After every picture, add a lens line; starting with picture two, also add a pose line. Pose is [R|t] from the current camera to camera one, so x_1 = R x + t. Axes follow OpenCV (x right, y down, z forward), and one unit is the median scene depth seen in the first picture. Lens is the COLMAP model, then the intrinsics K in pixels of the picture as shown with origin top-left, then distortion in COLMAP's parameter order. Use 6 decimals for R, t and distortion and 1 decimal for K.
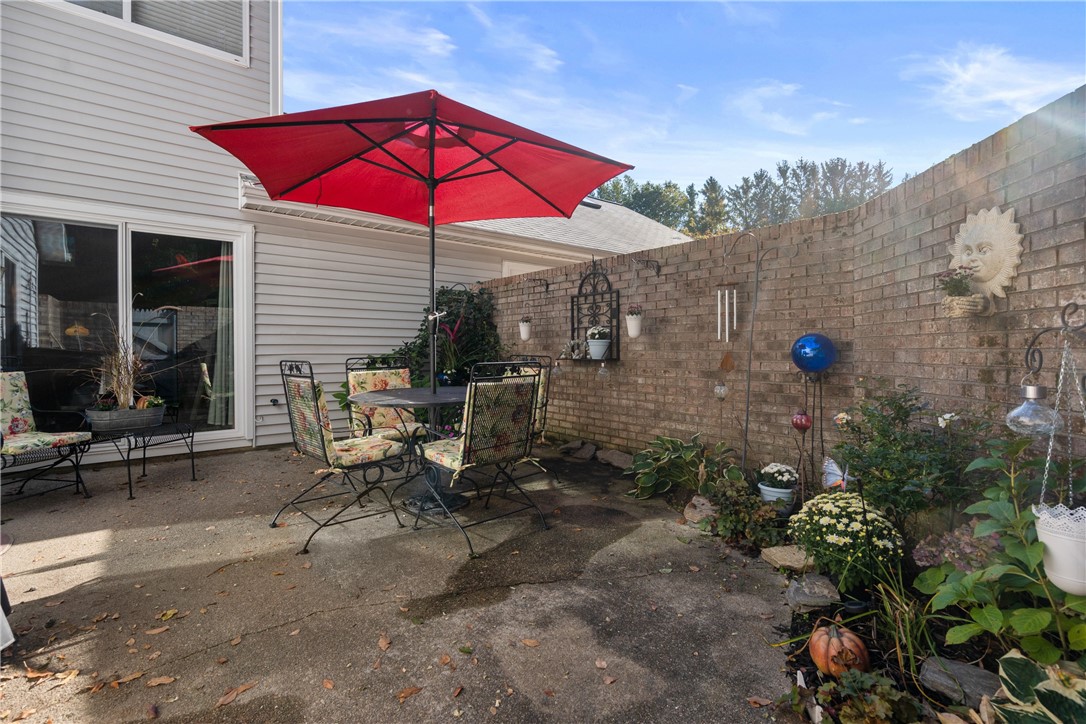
lens RADIAL K [[496.9, 0, 537.9], [0, 496.9, 355.0], [0, 0, 1]] dist [-0.001974, 0.000074]
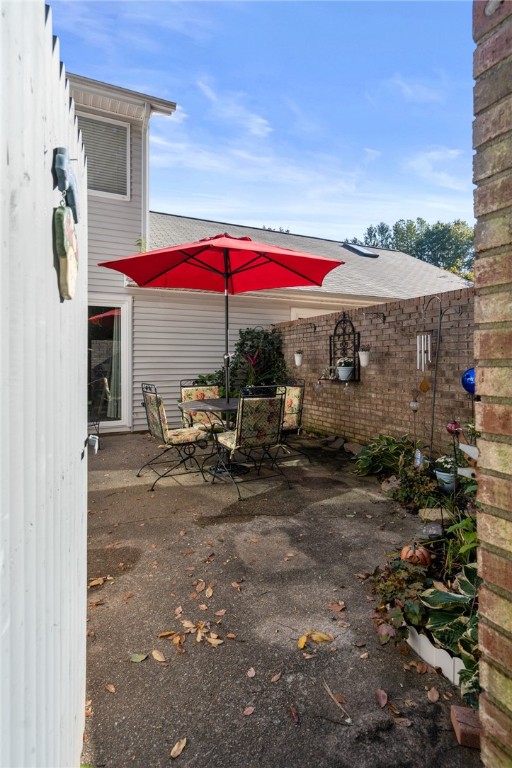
lens RADIAL K [[388.1, 0, 250.9], [0, 388.1, 361.1], [0, 0, 1]] dist [-0.000665, 0.000271]
pose [[0.972029, -0.003911, -0.234827, 0.131739], [0.000382, 0.999886, -0.015070, -0.032755], [0.234860, 0.014559, 0.971920, -0.183310]]
